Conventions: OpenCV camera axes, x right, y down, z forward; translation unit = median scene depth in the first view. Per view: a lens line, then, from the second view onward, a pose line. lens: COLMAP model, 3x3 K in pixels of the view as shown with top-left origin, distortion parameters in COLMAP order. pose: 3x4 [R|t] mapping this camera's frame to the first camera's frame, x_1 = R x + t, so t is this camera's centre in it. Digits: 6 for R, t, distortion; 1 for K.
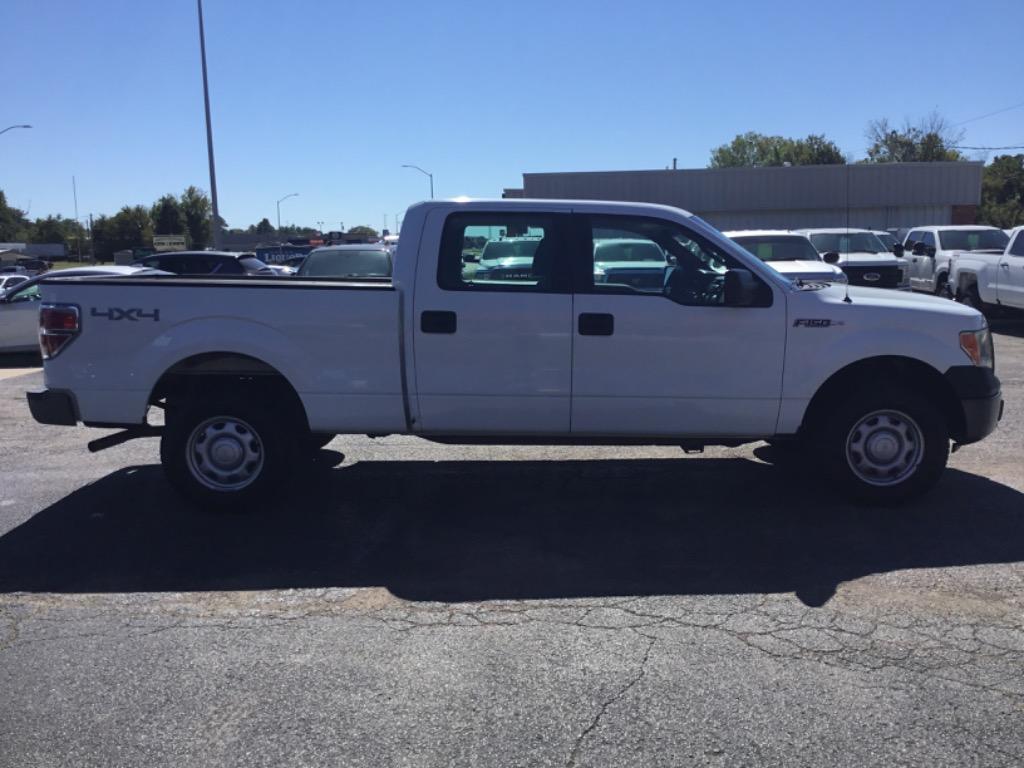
lens RADIAL K [[930.3, 0, 508.9], [0, 930.3, 381.0], [0, 0, 1]] dist [0.032968, -0.060505]
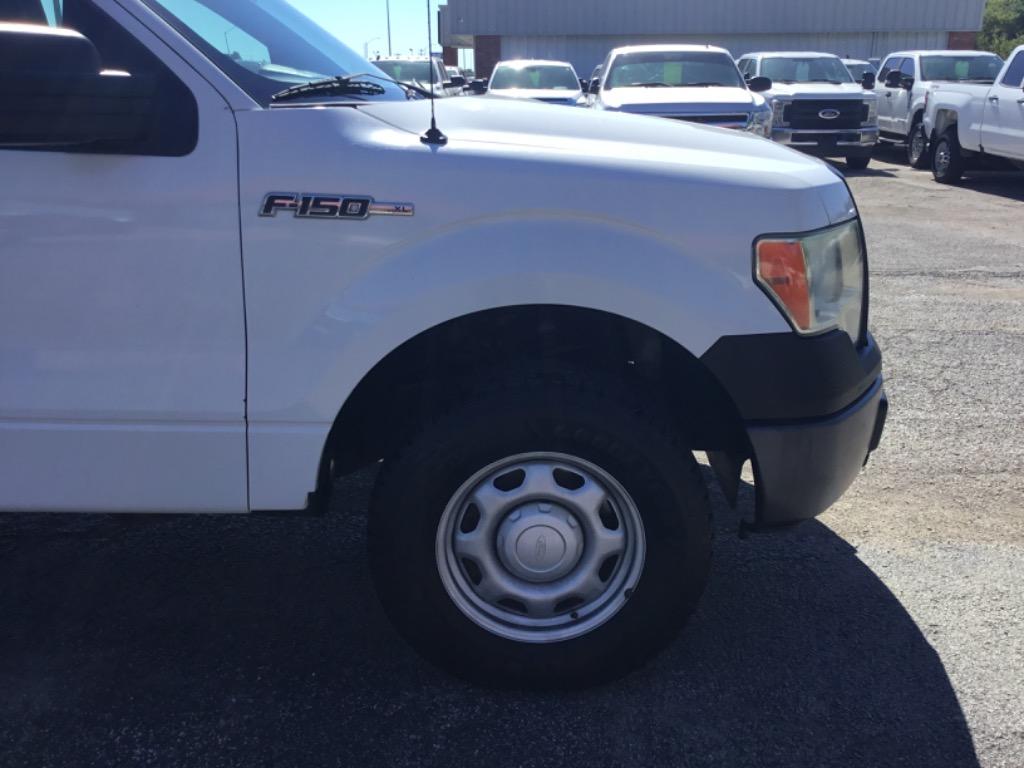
lens RADIAL K [[930.3, 0, 508.9], [0, 930.3, 381.0], [0, 0, 1]] dist [0.032968, -0.060505]
pose [[0.999856, 0.011368, 0.012568, 0.125136], [-0.013294, 0.986091, 0.165676, -0.018111], [-0.010510, -0.165820, 0.986100, 0.209975]]
